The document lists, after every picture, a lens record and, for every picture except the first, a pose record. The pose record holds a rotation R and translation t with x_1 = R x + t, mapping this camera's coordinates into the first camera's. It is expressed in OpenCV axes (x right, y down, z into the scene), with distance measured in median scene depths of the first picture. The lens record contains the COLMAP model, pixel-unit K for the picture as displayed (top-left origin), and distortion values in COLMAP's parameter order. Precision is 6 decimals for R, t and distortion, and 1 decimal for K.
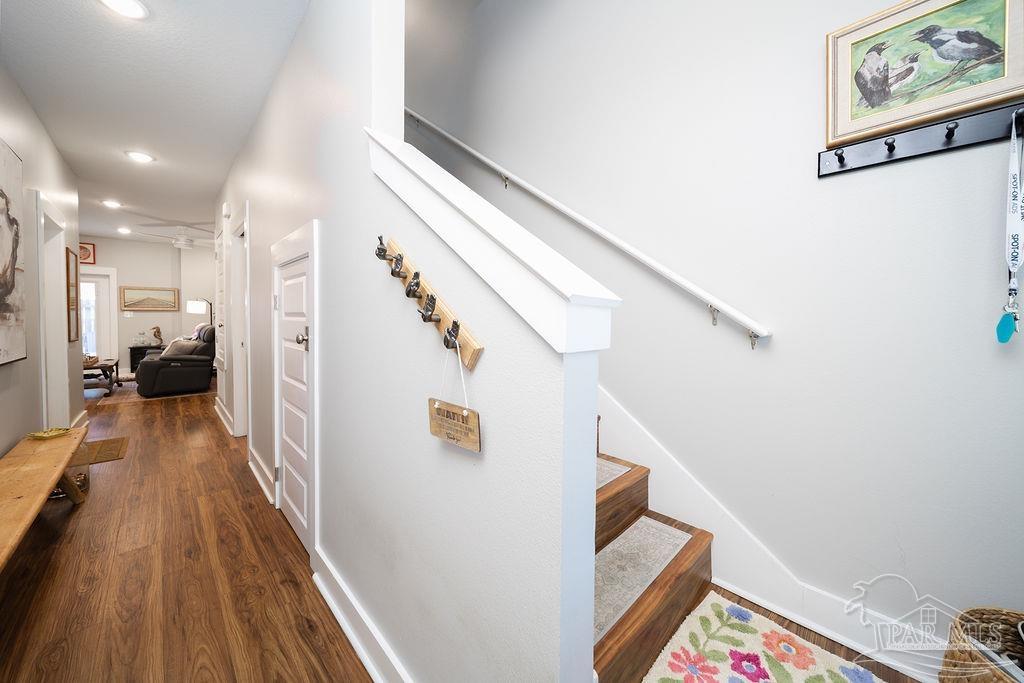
lens RADIAL K [[364.9, 0, 517.1], [0, 364.9, 322.5], [0, 0, 1]] dist [-0.001361, -0.000006]
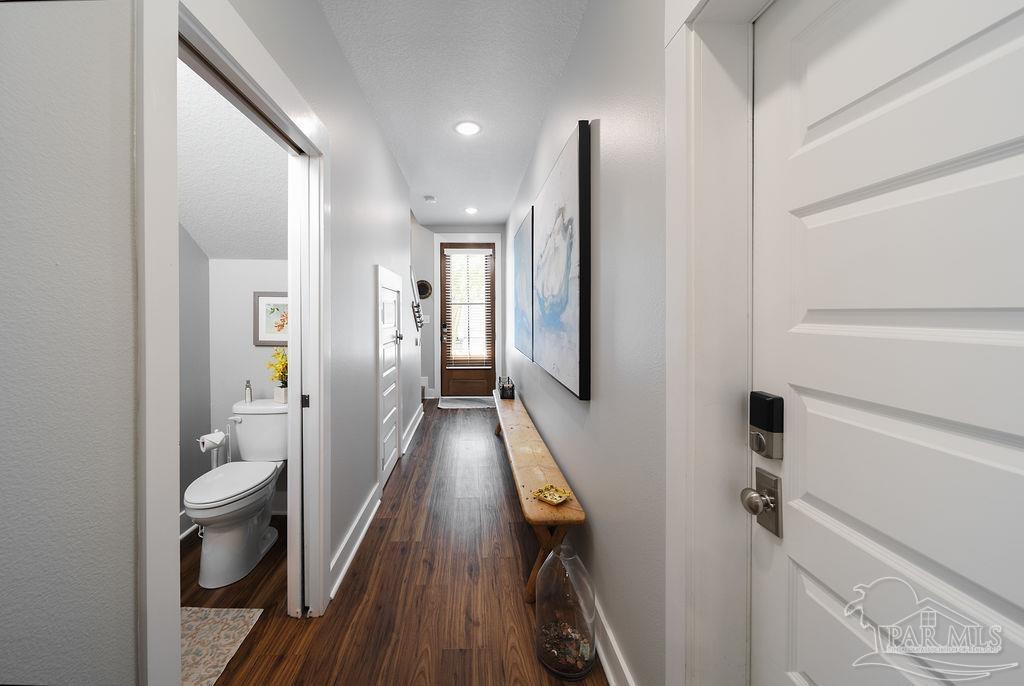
lens RADIAL K [[371.0, 0, 508.8], [0, 371.0, 326.8], [0, 0, 1]] dist [-0.000791, 0.000058]
pose [[-0.787629, -0.006621, 0.616114, -1.835936], [0.006332, 0.999802, 0.018839, -0.057700], [-0.616117, 0.018739, -0.787432, 1.801665]]
